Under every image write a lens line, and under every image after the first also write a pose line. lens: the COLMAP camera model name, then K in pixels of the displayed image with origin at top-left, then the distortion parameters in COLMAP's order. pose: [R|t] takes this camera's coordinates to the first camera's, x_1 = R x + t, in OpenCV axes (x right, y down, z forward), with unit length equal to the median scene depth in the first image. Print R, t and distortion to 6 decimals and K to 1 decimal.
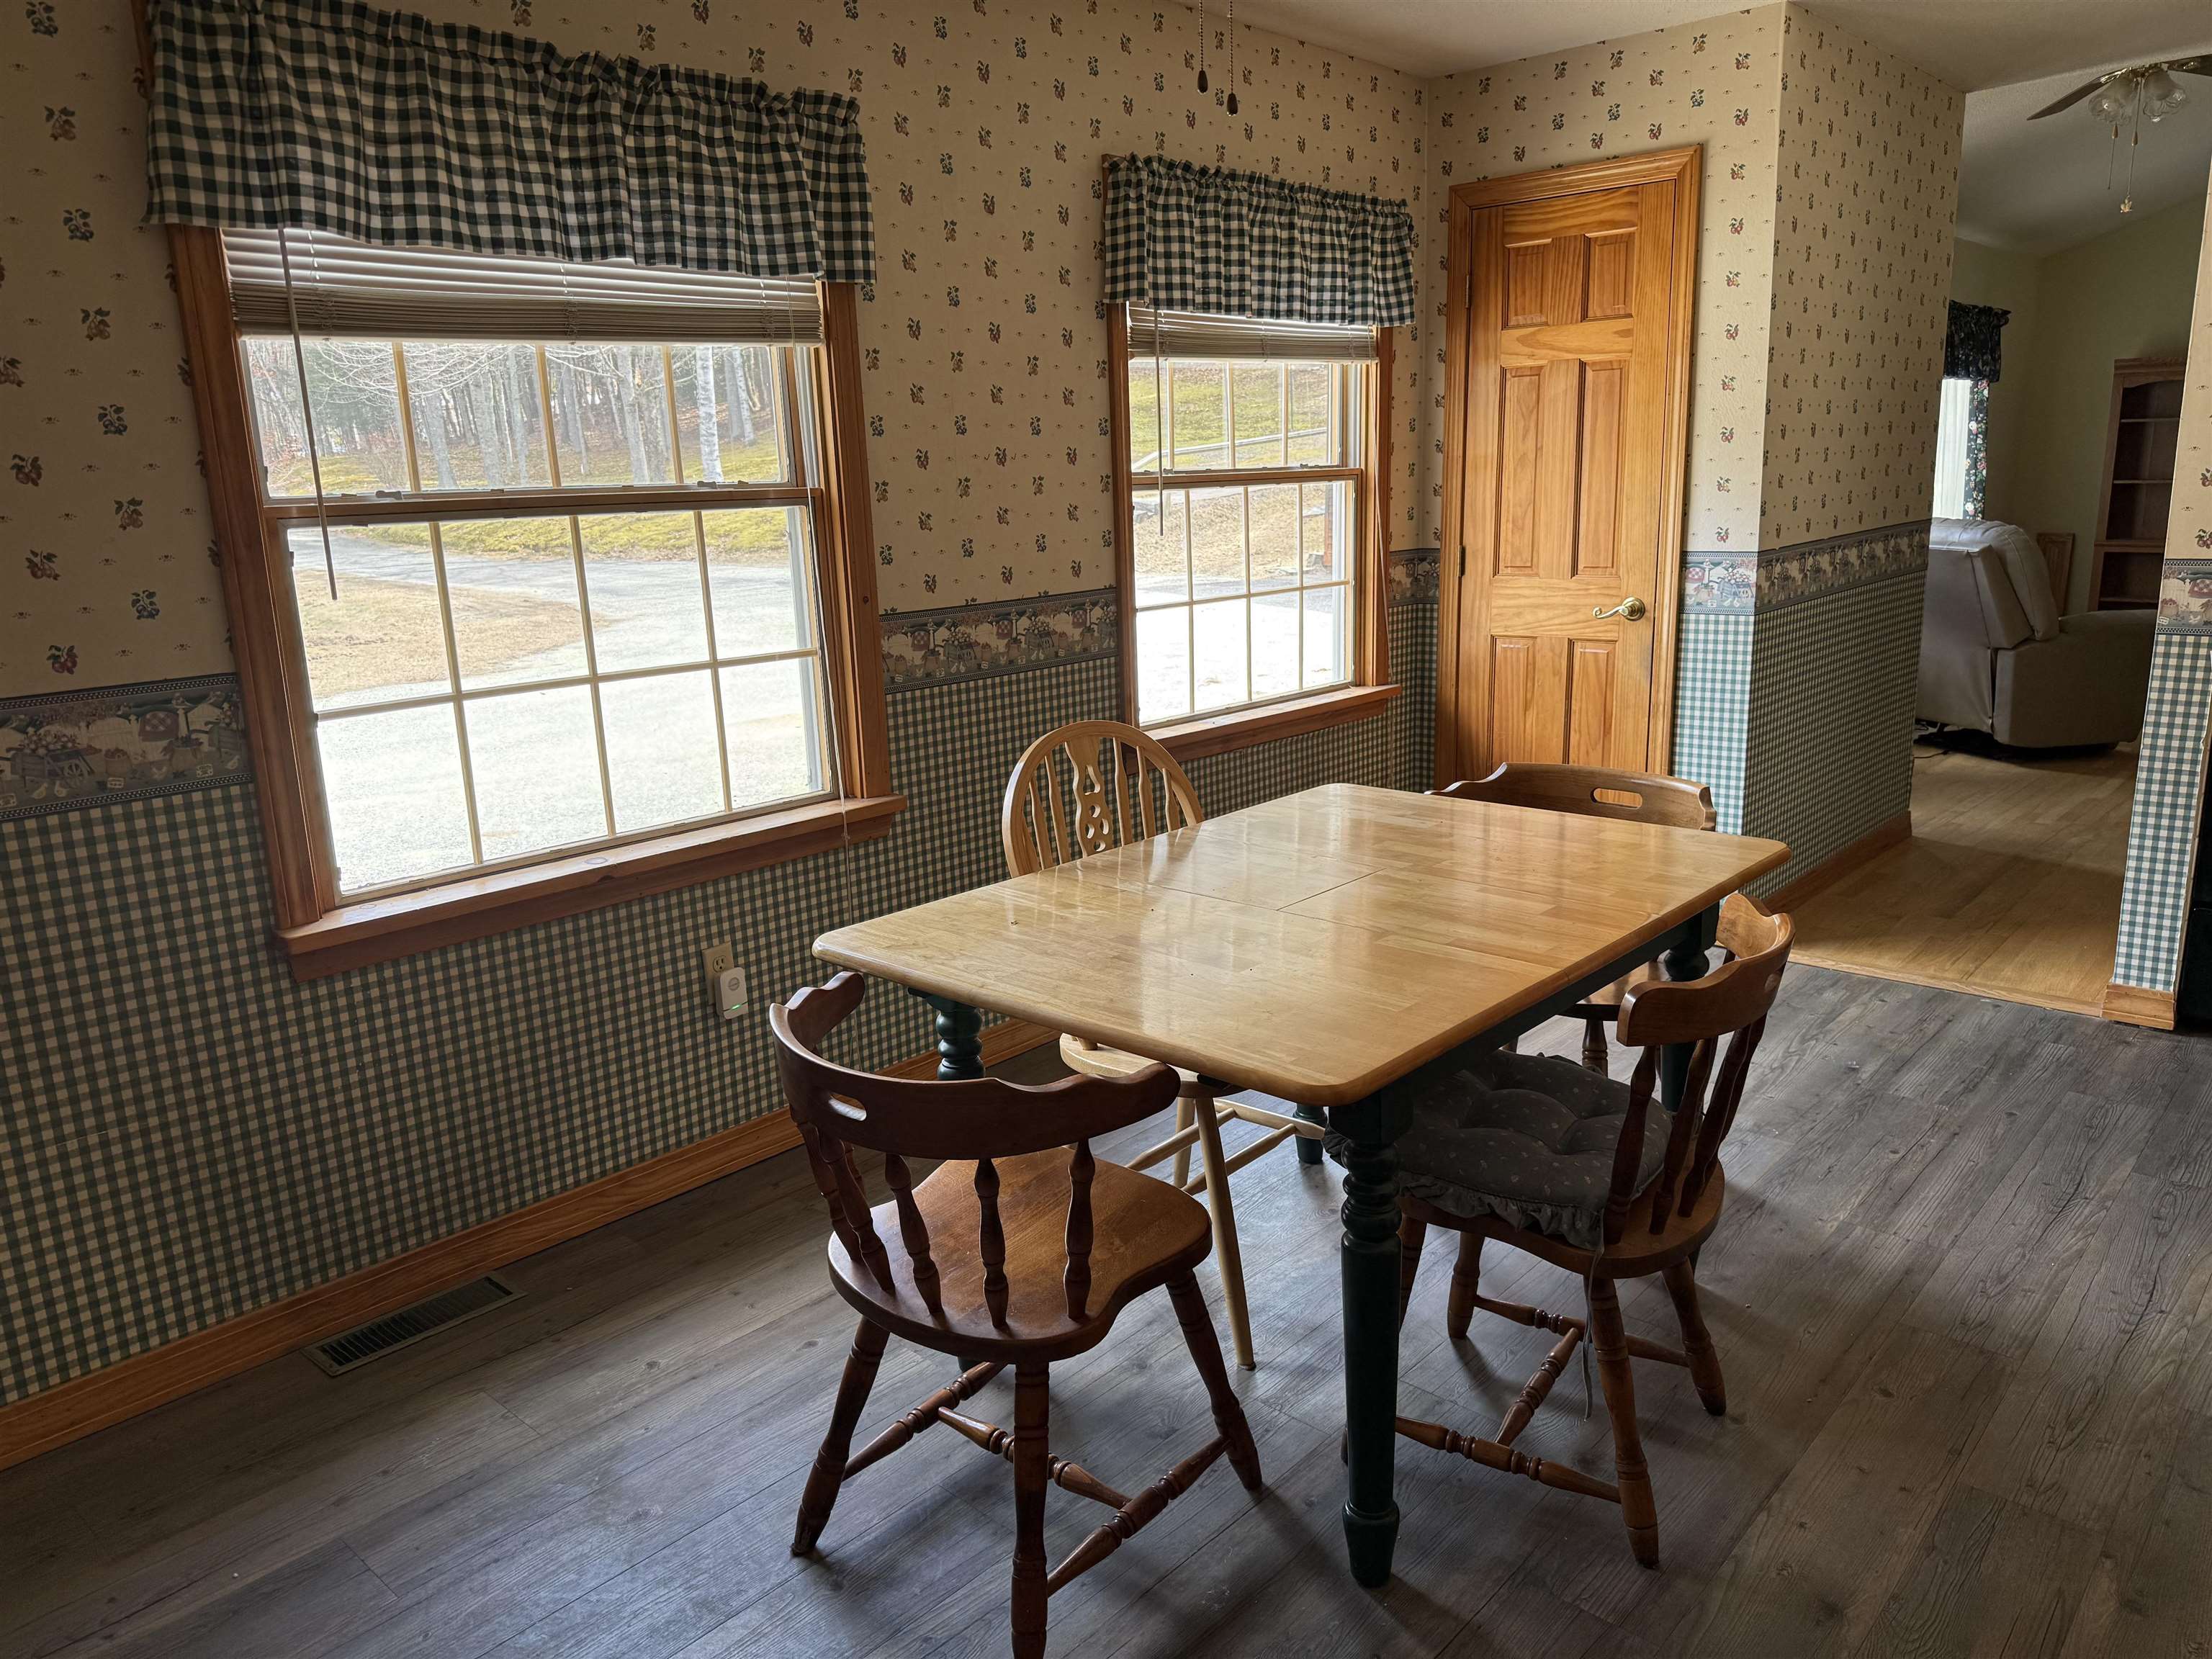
lens RADIAL K [[1579.4, 0, 1113.4], [0, 1579.4, 839.2], [0, 0, 1]] dist [0.115606, -0.132246]
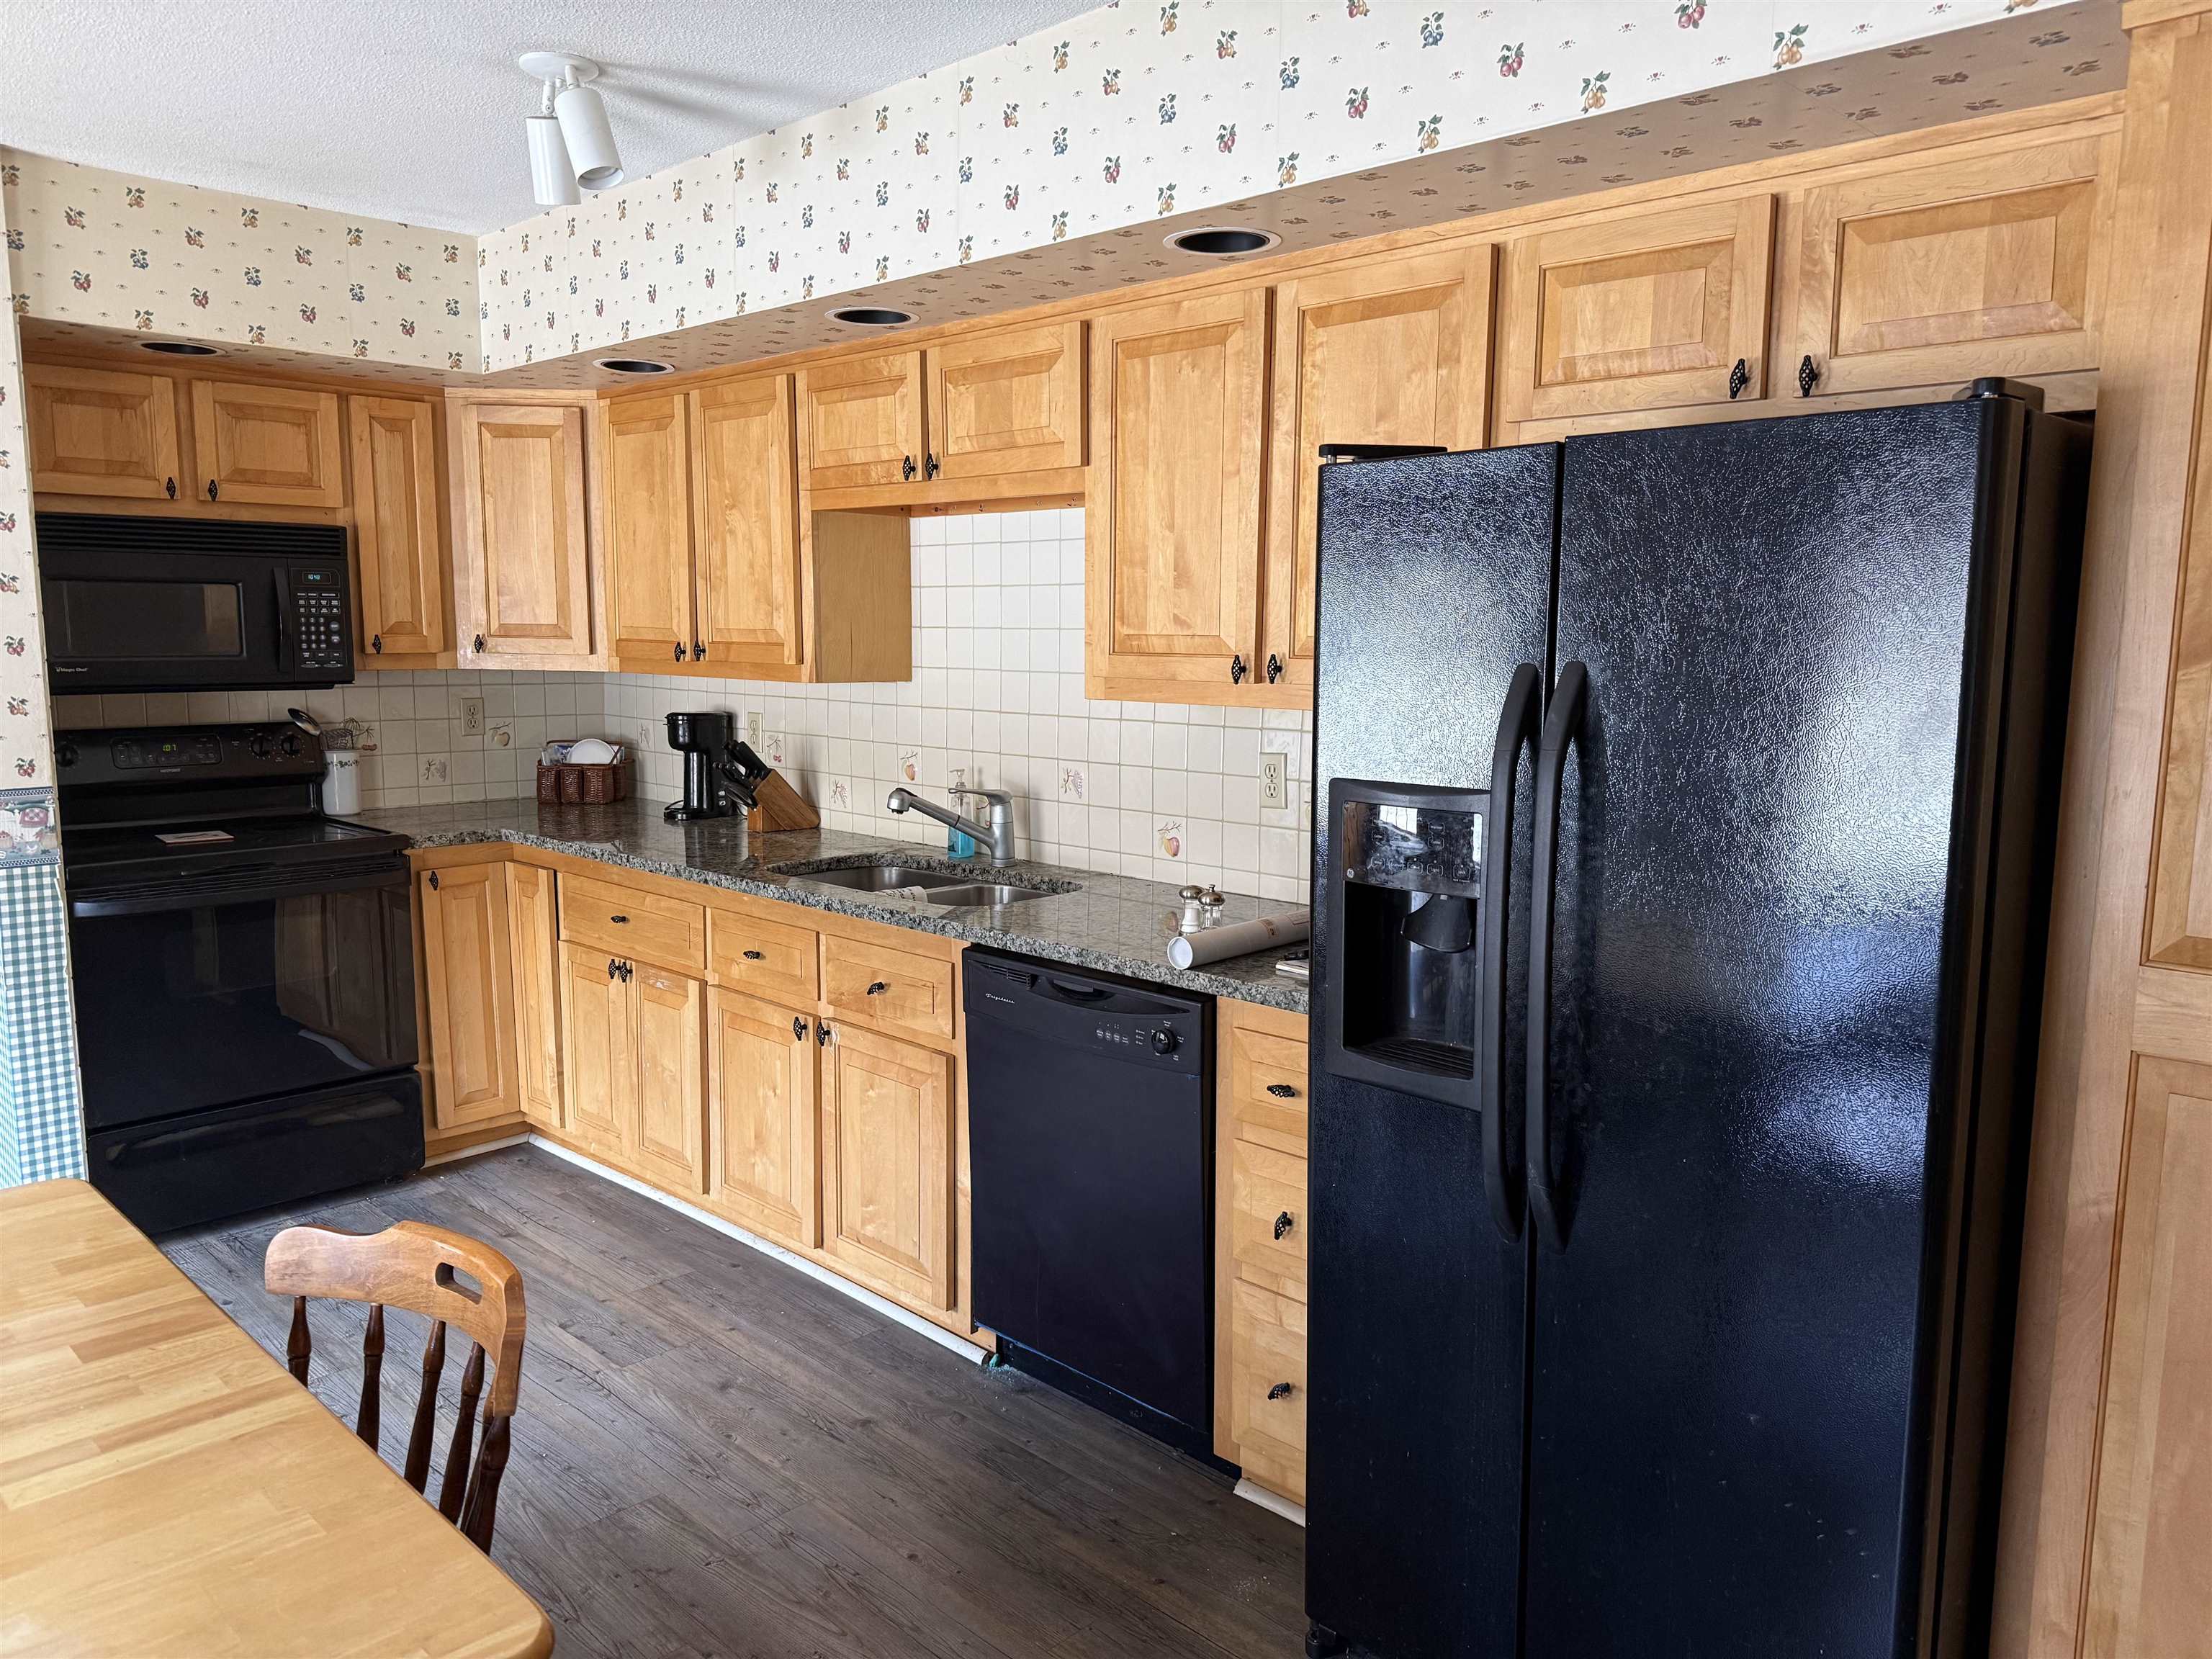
lens RADIAL K [[1579.4, 0, 1113.4], [0, 1579.4, 839.2], [0, 0, 1]] dist [0.115606, -0.132246]
pose [[0.062327, -0.108791, 0.992109, -0.247365], [0.211915, 0.972818, 0.093363, -0.094698], [-0.975299, 0.204424, 0.083687, 0.287413]]
